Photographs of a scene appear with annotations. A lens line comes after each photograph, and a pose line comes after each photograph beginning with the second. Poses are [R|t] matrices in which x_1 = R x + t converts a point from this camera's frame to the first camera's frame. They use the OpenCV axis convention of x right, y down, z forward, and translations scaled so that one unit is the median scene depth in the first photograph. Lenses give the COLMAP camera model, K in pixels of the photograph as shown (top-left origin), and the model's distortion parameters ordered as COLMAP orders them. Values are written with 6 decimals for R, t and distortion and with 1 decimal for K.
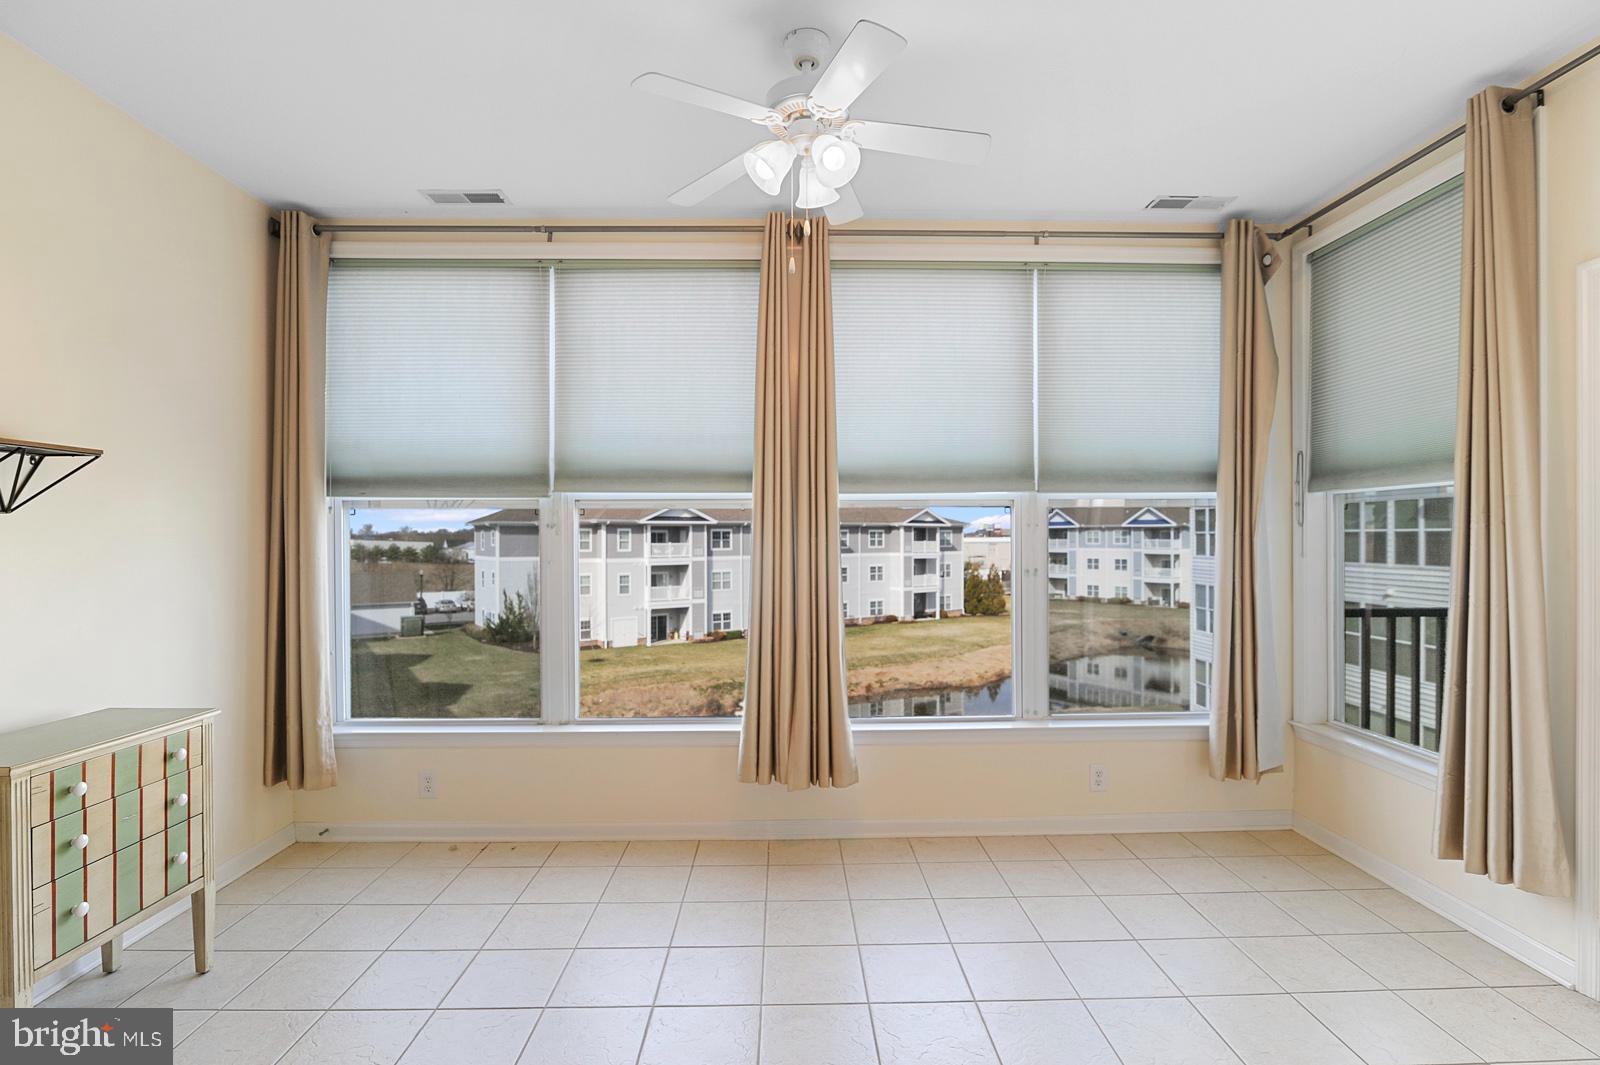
lens RADIAL K [[739.8, 0, 792.7], [0, 739.8, 544.0], [0, 0, 1]] dist [-0.019996, 0.000492]
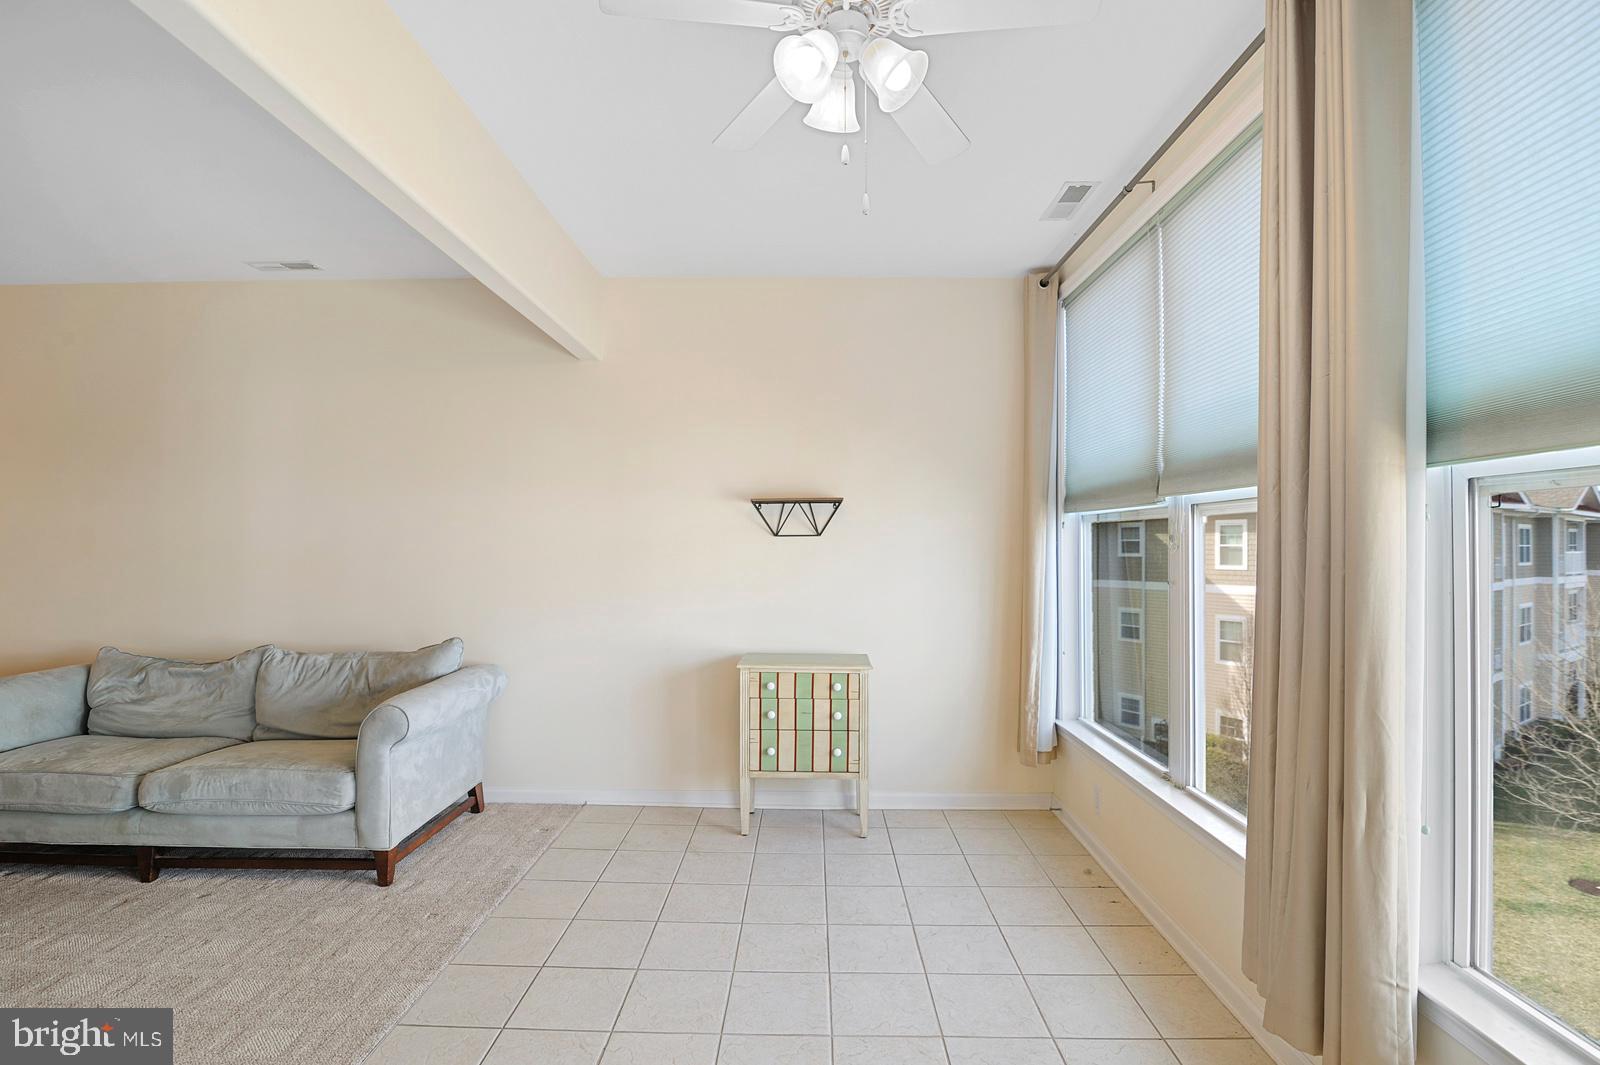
lens RADIAL K [[739.8, 0, 800.1], [0, 739.8, 539.4], [0, 0, 1]] dist [-0.019996, 0.000492]
pose [[-0.028661, -0.000391, -0.999589, 0.026534], [-0.006769, 0.999977, -0.000197, -0.001073], [0.999566, 0.006761, -0.028663, 0.033082]]
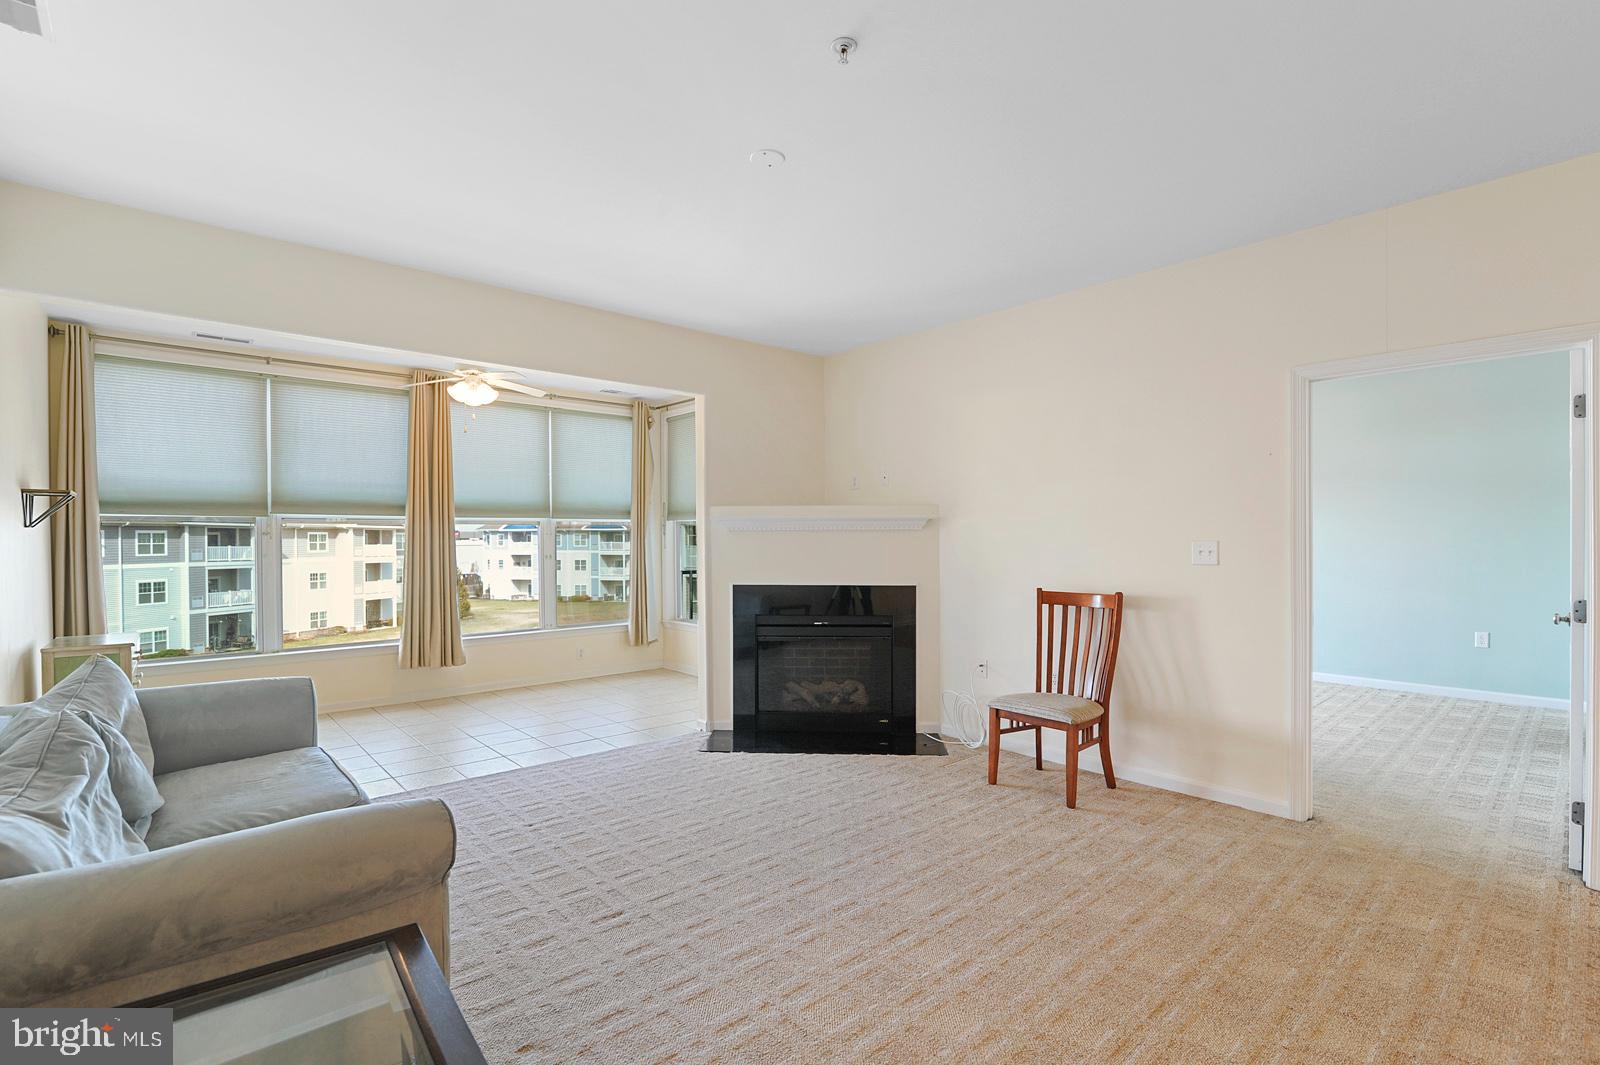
lens RADIAL K [[739.8, 0, 802.8], [0, 739.8, 546.6], [0, 0, 1]] dist [-0.019996, 0.000492]
pose [[0.756674, -0.007057, 0.653755, -0.026210], [0.007135, 0.999971, 0.002536, 0.000468], [-0.653754, 0.002745, 0.756702, -0.055100]]
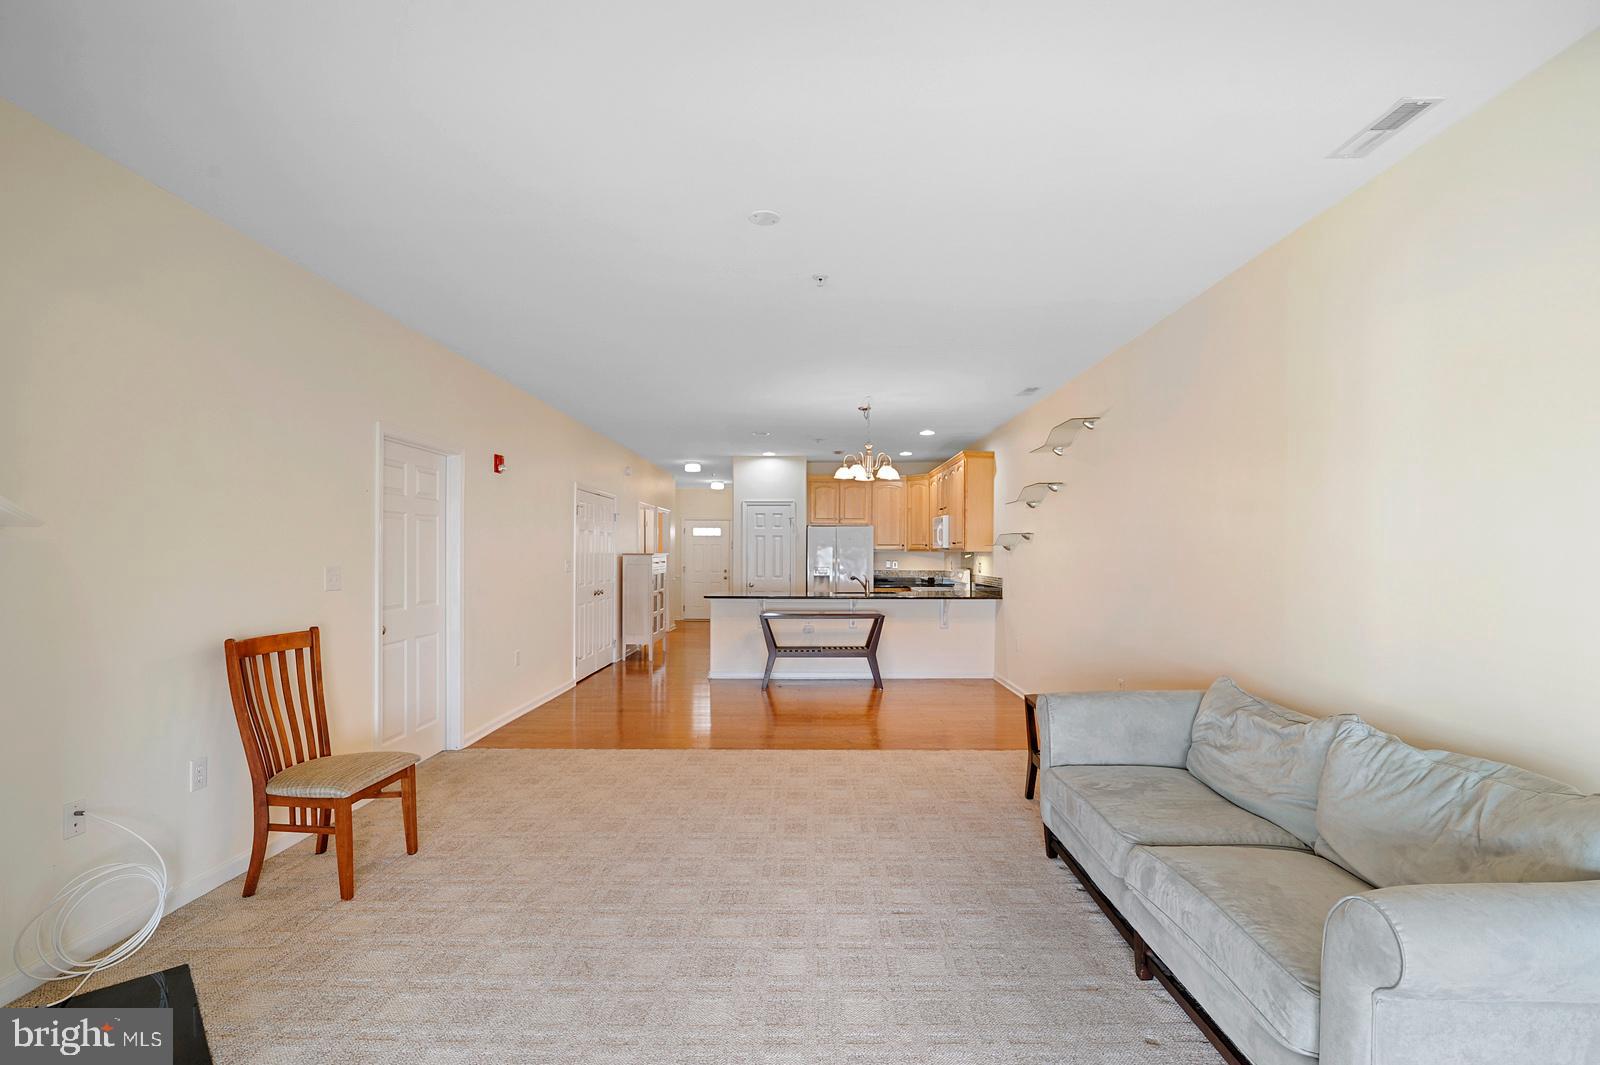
lens RADIAL K [[739.8, 0, 803.1], [0, 739.8, 553.5], [0, 0, 1]] dist [-0.019996, 0.000492]
pose [[-0.999748, 0.000601, 0.022440, -0.002451], [0.000774, 0.999970, 0.007682, -0.001177], [-0.022435, 0.007697, -0.999719, 0.028201]]
